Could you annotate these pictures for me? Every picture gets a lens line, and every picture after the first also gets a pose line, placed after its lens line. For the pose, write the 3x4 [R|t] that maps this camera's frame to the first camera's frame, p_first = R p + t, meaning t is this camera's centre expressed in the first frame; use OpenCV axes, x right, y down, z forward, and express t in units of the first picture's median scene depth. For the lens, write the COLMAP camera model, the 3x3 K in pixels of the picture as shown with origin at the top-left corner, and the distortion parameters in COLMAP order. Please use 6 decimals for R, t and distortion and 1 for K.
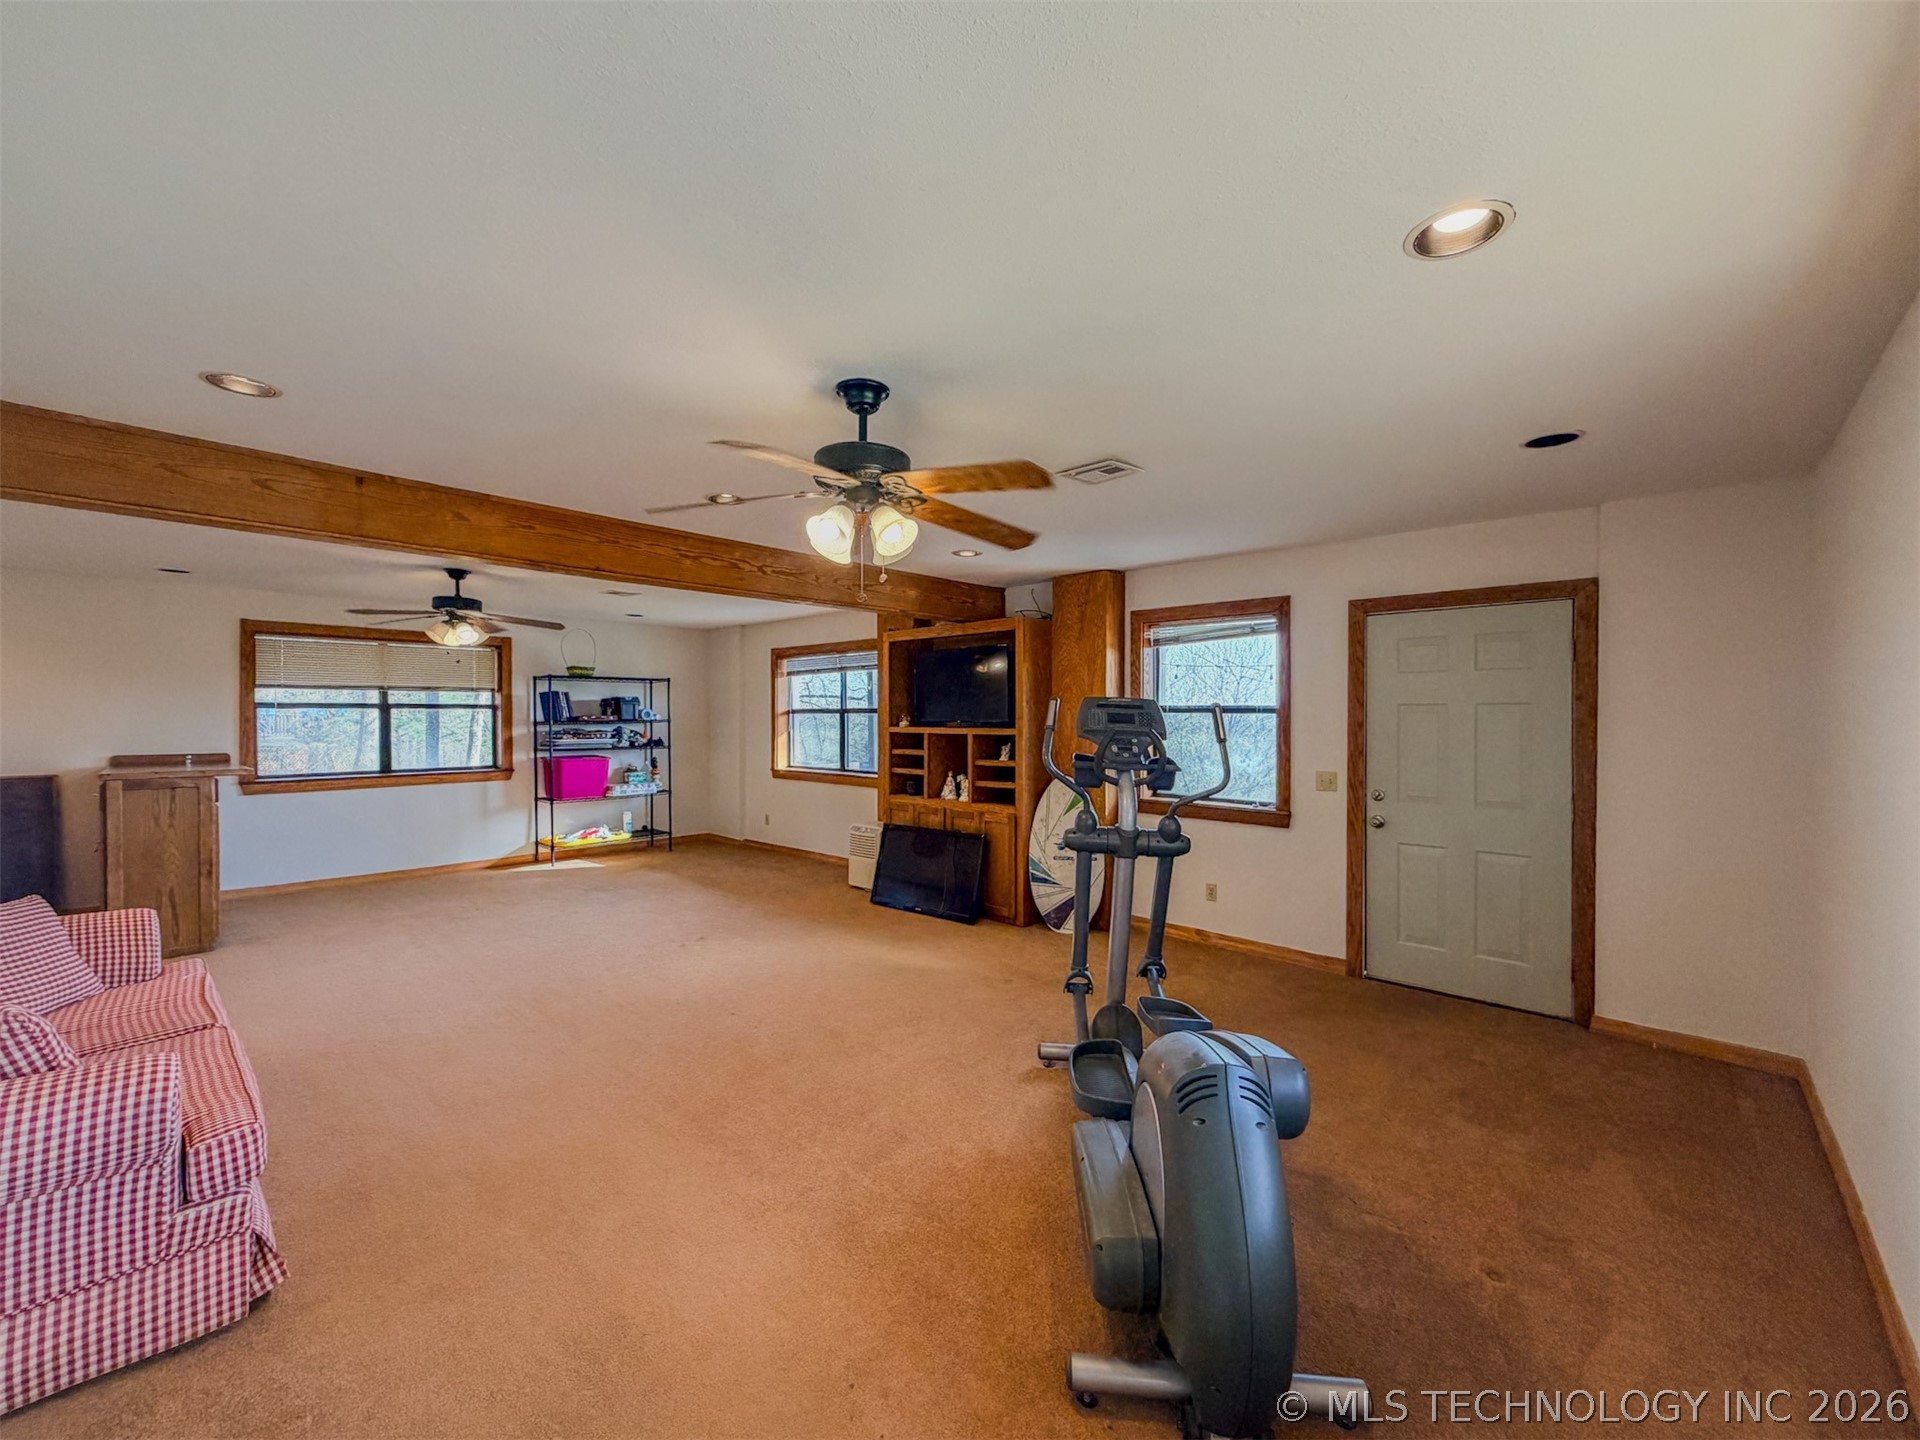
lens RADIAL K [[749.2, 0, 940.0], [0, 749.2, 726.4], [0, 0, 1]] dist [0.000202, -0.000006]
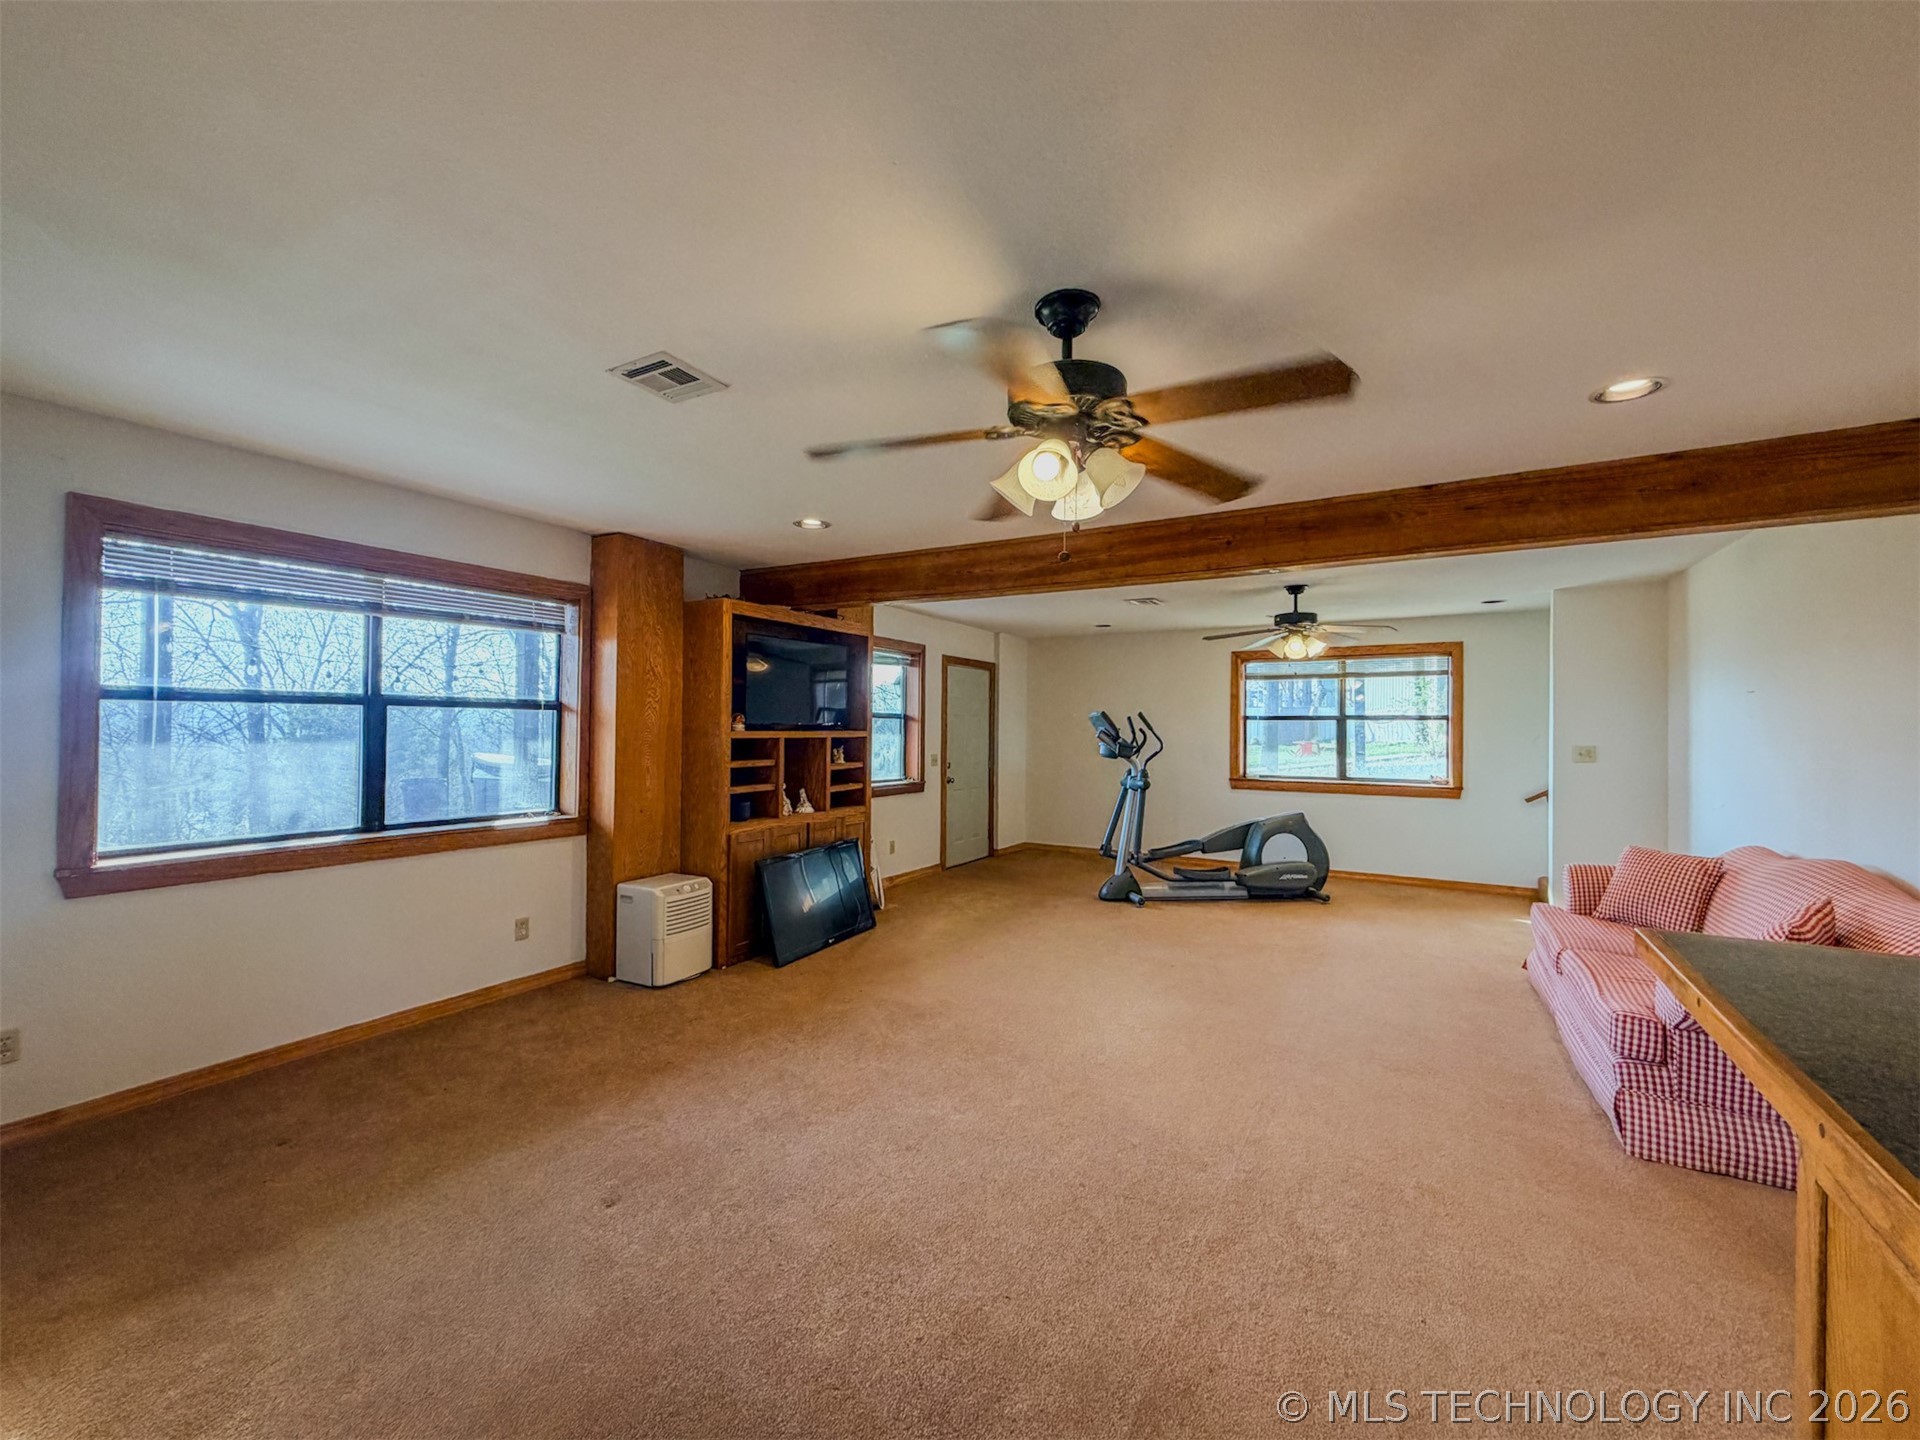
lens RADIAL K [[784.1, 0, 934.7], [0, 784.1, 717.4], [0, 0, 1]] dist [-0.000092, 0.000186]
pose [[-0.201662, 0.008192, 0.979421, -0.834746], [0.005029, 0.999961, -0.007328, -0.005900], [-0.979442, 0.003448, -0.201695, 0.947204]]
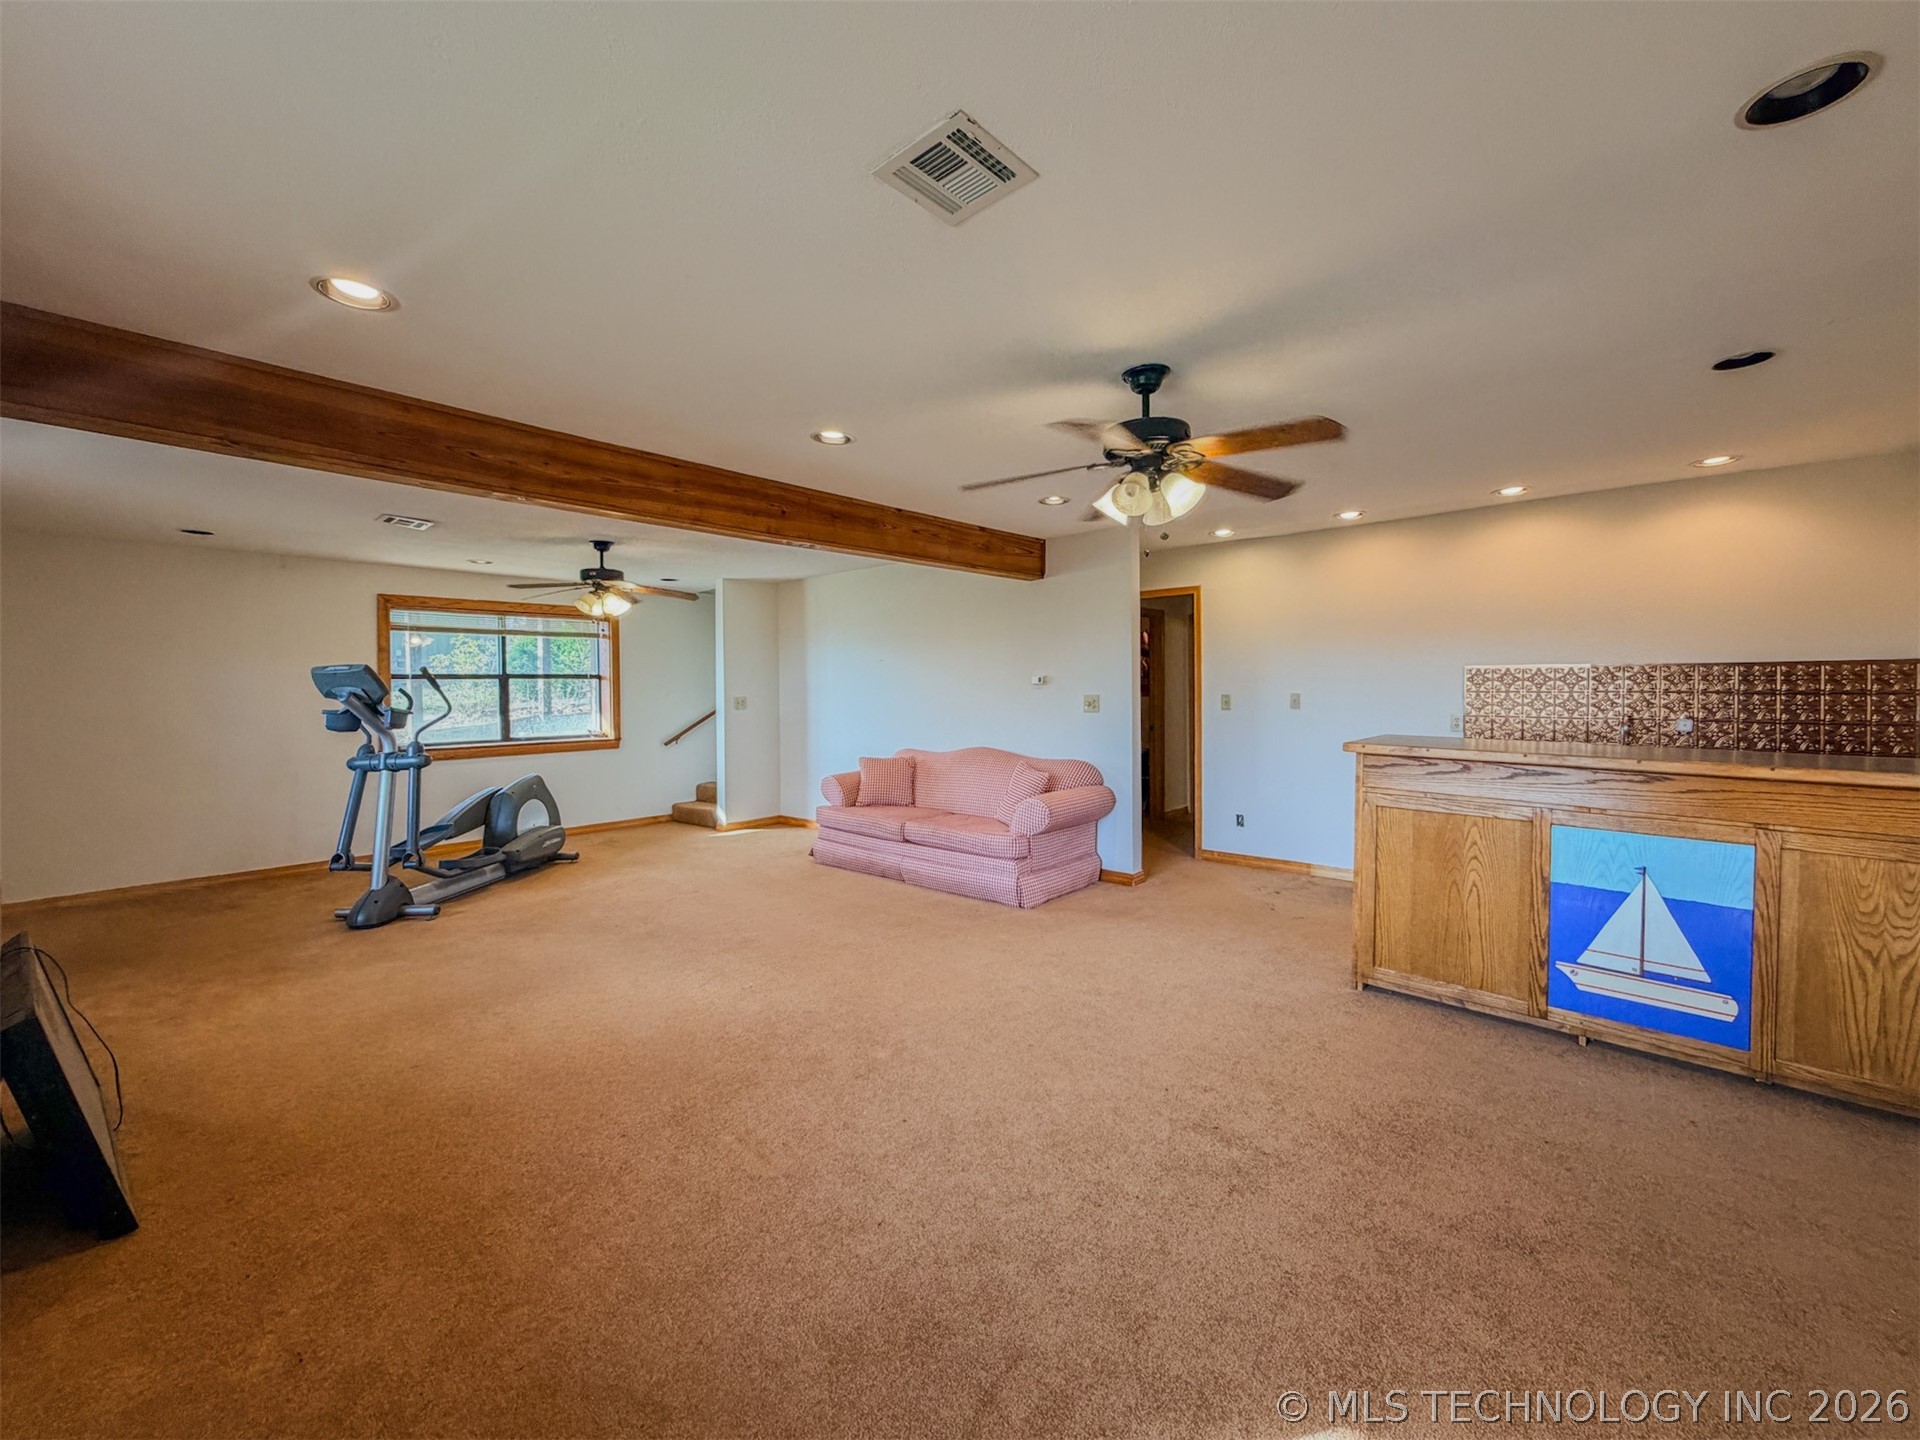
lens RADIAL K [[803.1, 0, 956.1], [0, 803.1, 690.4], [0, 0, 1]] dist [-0.001171, -0.000175]
pose [[-0.999536, 0.009167, -0.029039, -0.412674], [0.008713, 0.999838, 0.015730, -0.003200], [0.029178, 0.015470, -0.999455, 1.284906]]
